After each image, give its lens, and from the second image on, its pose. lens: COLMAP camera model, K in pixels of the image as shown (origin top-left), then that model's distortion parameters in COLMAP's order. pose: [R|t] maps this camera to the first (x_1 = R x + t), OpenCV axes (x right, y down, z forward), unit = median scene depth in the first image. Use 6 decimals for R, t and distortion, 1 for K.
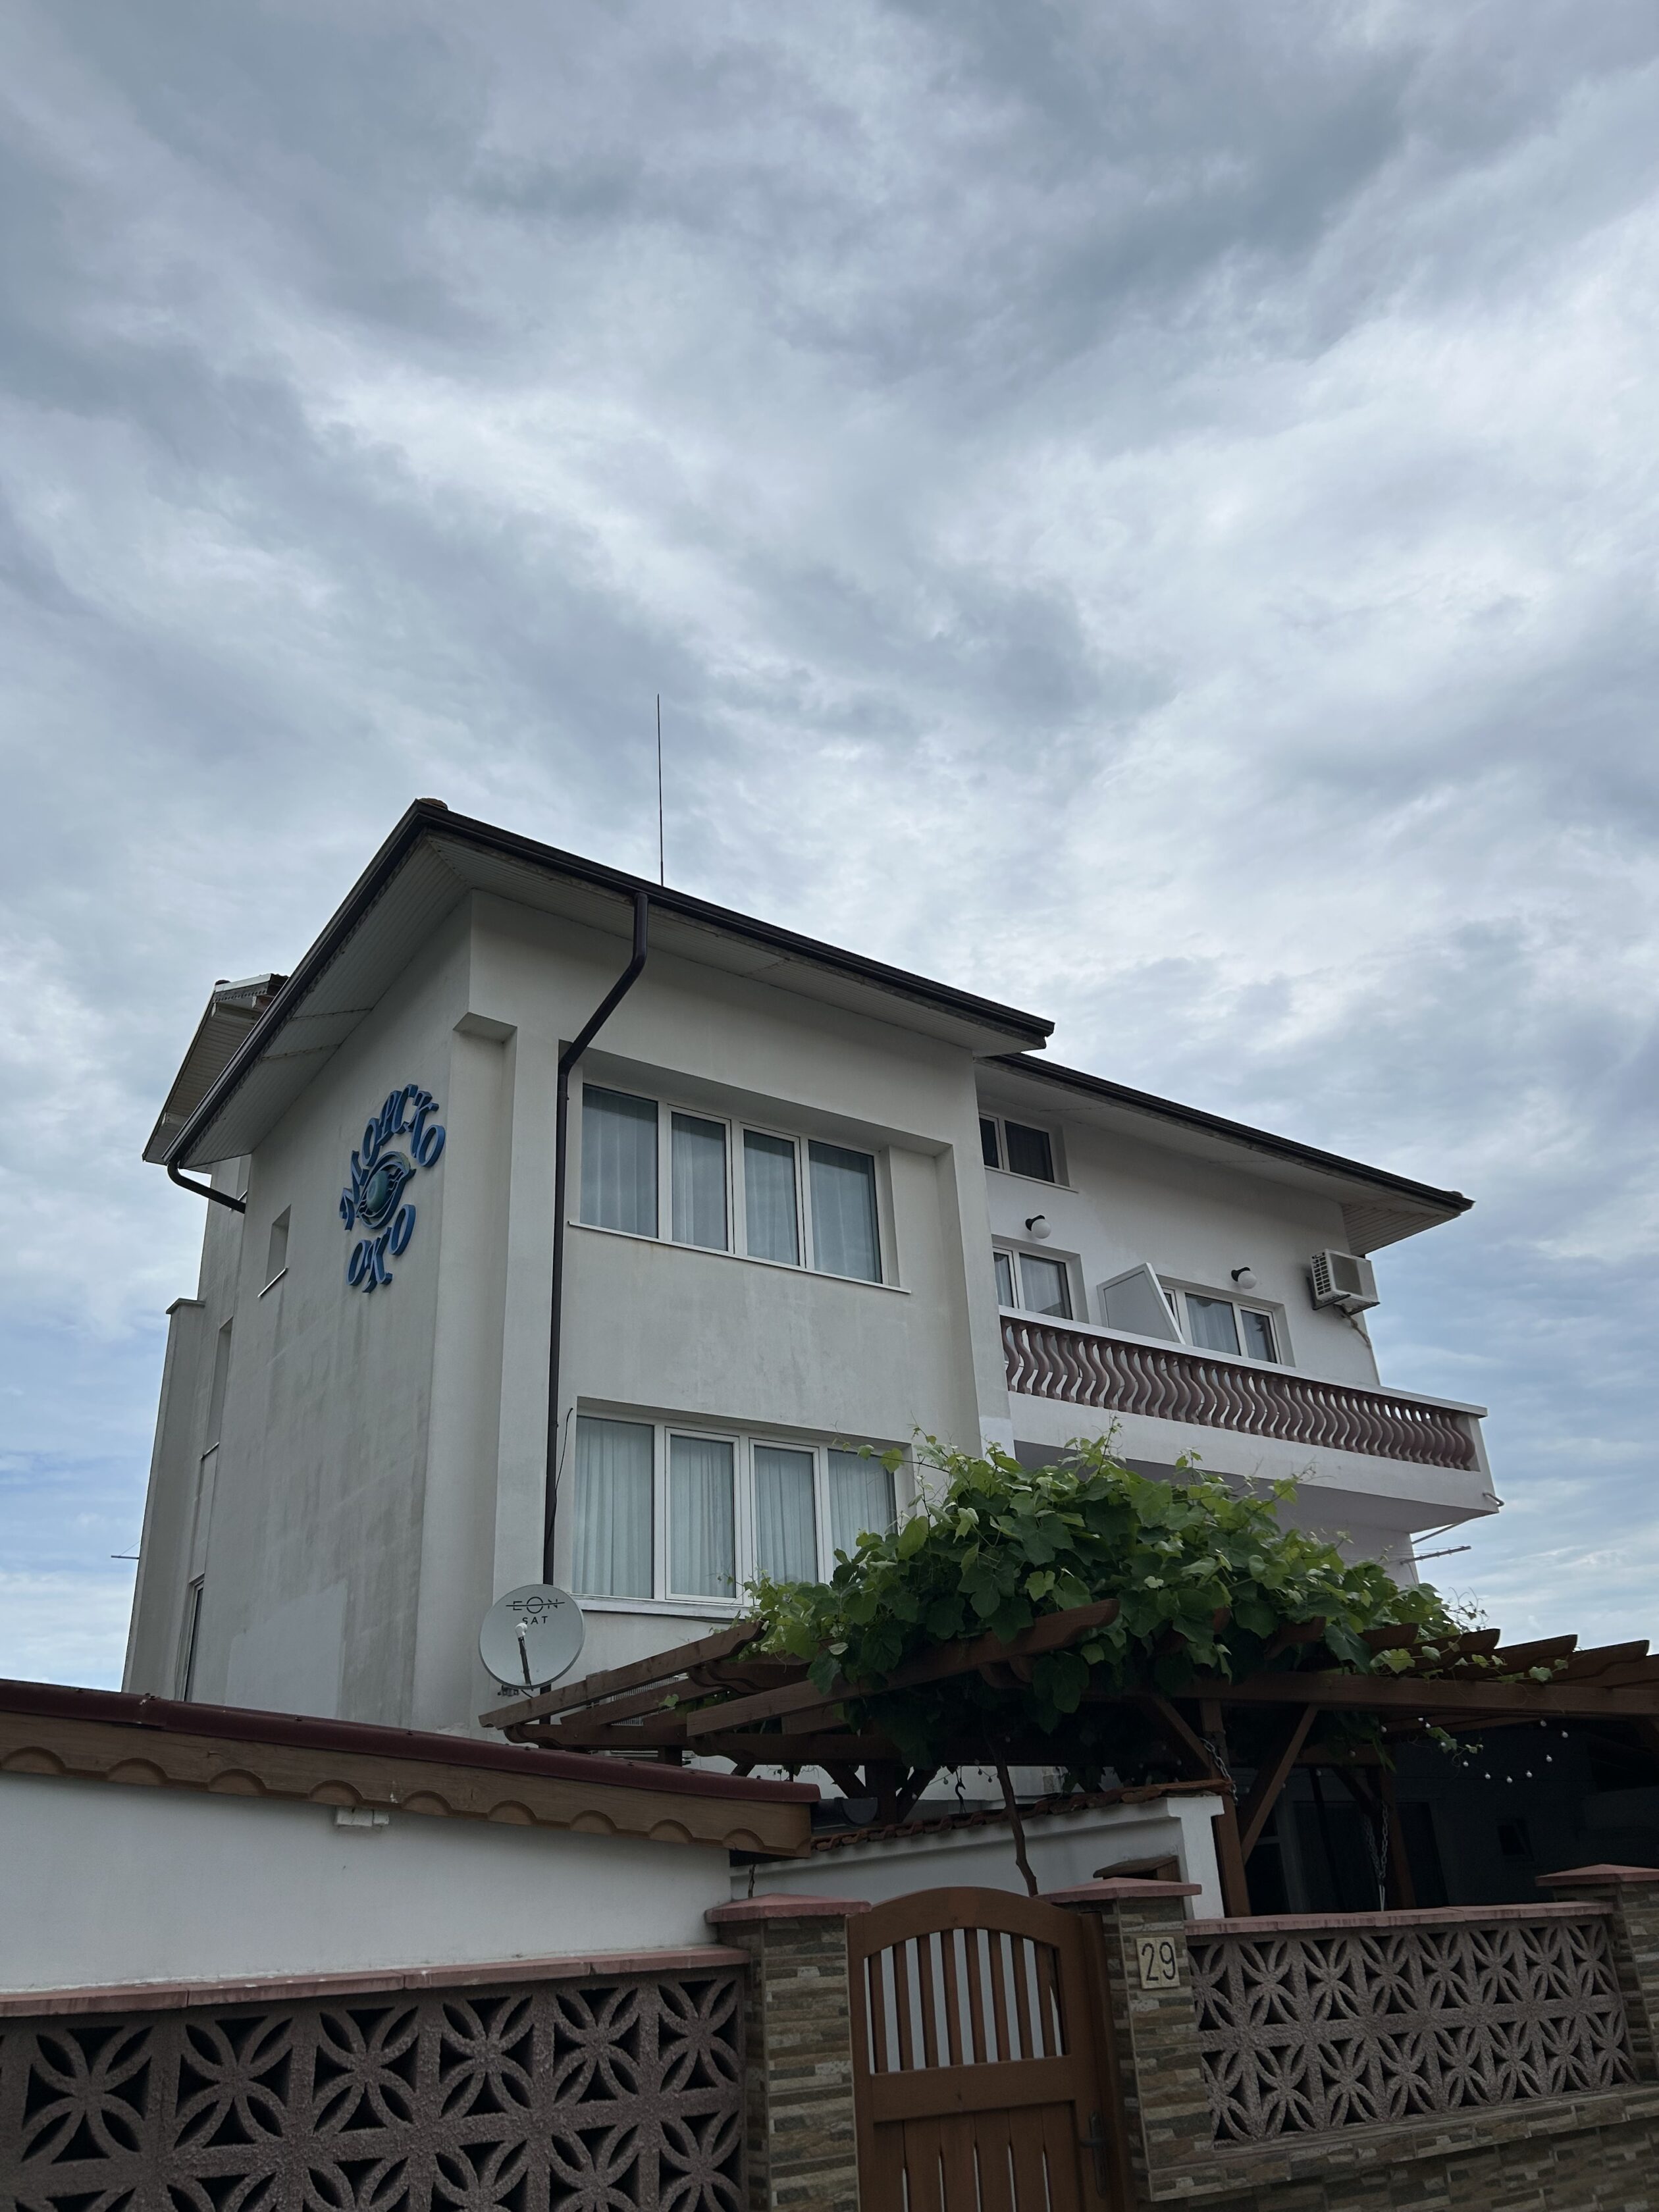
lens RADIAL K [[1672.2, 0, 829.9], [0, 1672.2, 1116.6], [0, 0, 1]] dist [0.069910, -0.070786]
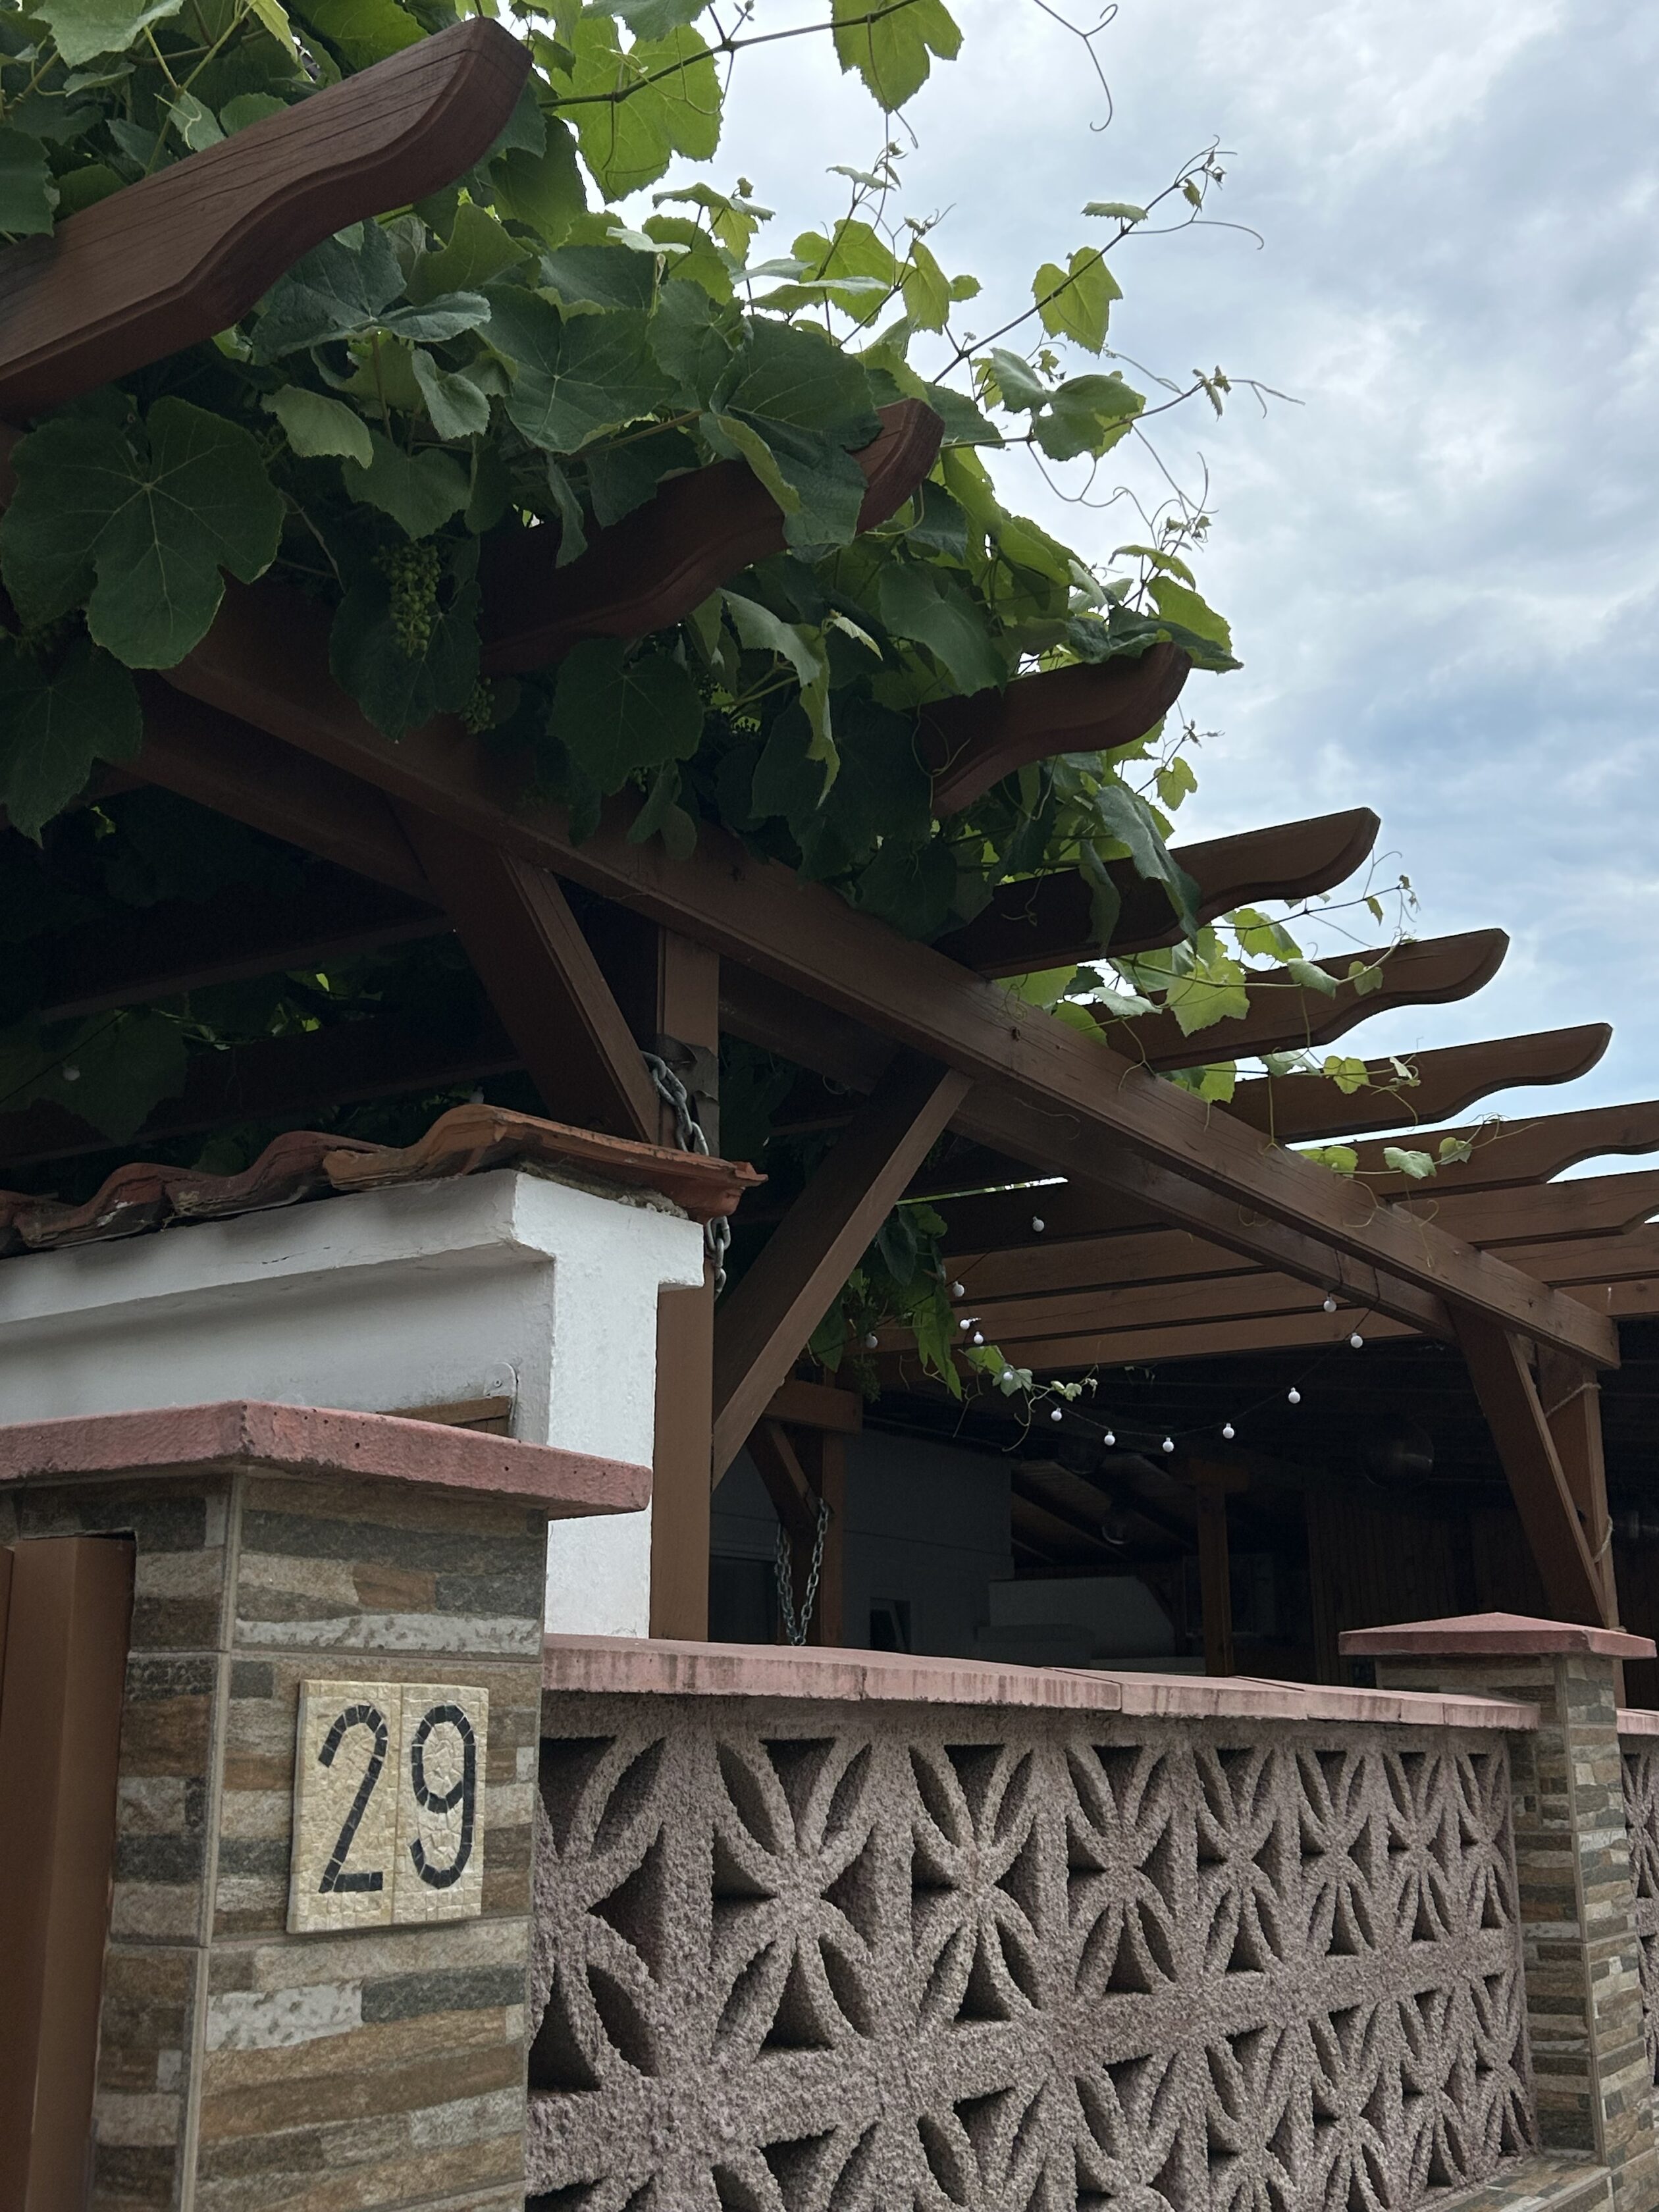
lens RADIAL K [[2426.6, 0, 828.3], [0, 2426.6, 1131.5], [0, 0, 1]] dist [0.044261, -0.007090]
pose [[0.921048, 0.146948, 0.360663, 0.118756], [-0.215142, 0.963932, 0.156680, 0.344318], [-0.324630, -0.221904, 0.919442, 0.691987]]
